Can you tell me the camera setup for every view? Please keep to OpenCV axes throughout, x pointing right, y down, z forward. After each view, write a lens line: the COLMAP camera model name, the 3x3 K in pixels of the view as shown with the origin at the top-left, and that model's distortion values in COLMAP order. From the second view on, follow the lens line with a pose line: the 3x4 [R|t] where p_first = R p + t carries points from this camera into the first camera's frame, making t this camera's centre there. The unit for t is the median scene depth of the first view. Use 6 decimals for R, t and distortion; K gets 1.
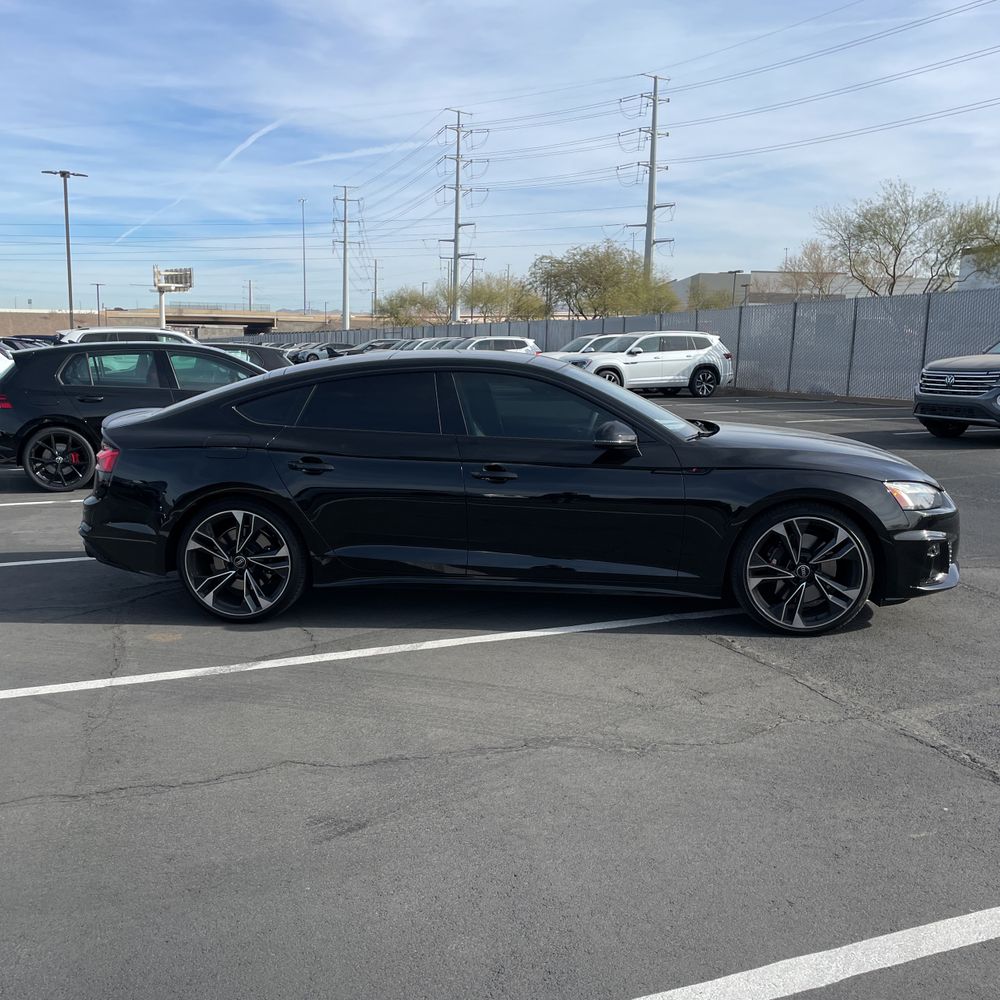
lens RADIAL K [[997.8, 0, 500.0], [0, 997.8, 500.0], [0, 0, 1]] dist [0.105063, -0.132550]
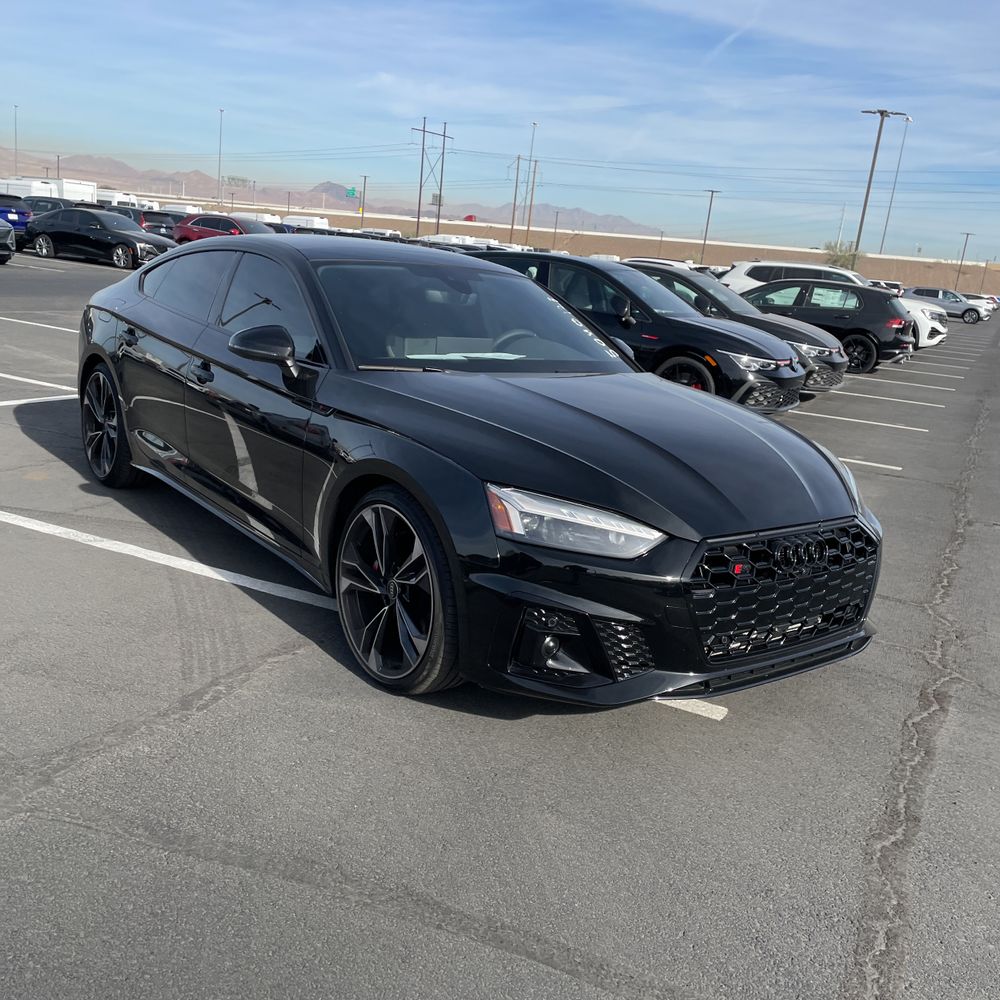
lens RADIAL K [[998.9, 0, 516.9], [0, 998.9, 488.5], [0, 0, 1]] dist [0.084493, -0.107482]
pose [[0.684776, 0.228148, -0.692120, 0.121093], [-0.203571, 0.971810, 0.118933, -0.013265], [0.699743, 0.059453, 0.711916, 0.090166]]
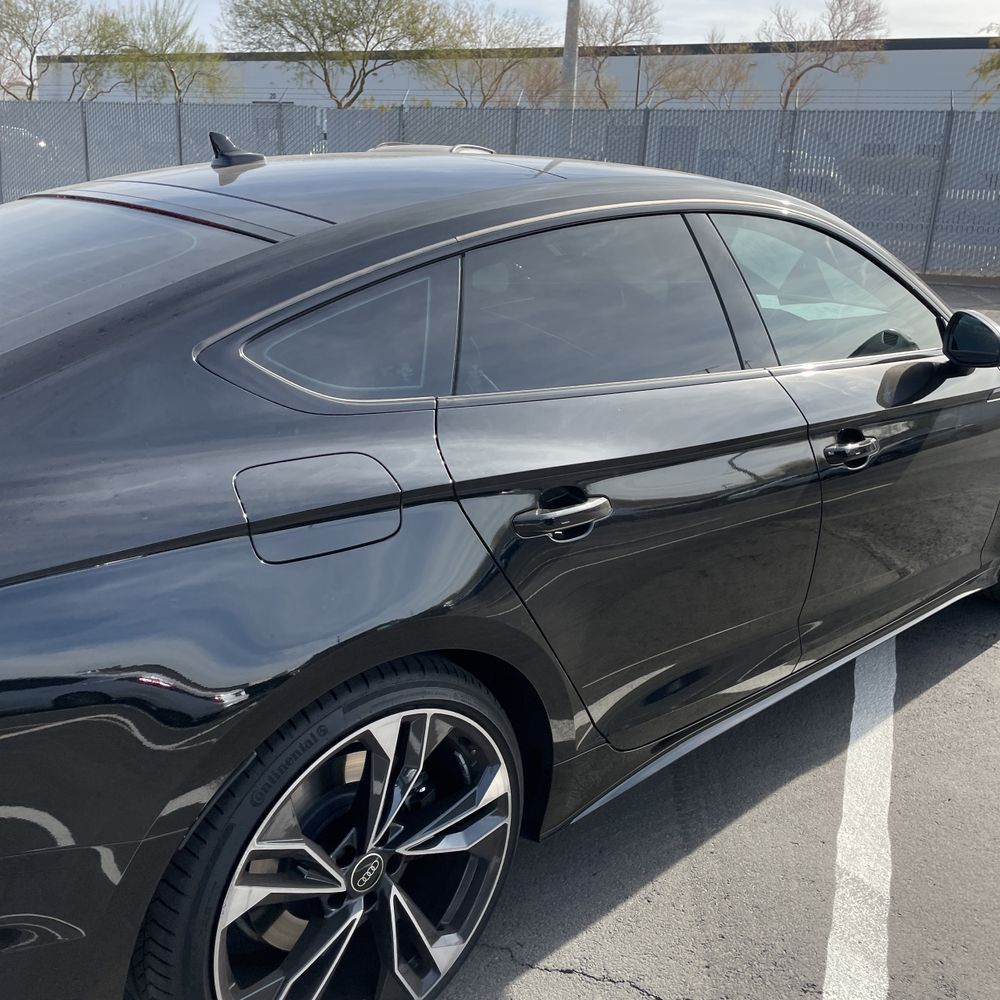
lens RADIAL K [[1000.1, 0, 500.0], [0, 1000.1, 500.0], [0, 0, 1]] dist [0.080073, -0.098235]
pose [[0.668124, -0.202427, 0.715984, -0.067949], [0.078349, 0.976071, 0.202849, -0.016490], [-0.739913, -0.079432, 0.667996, 0.125130]]
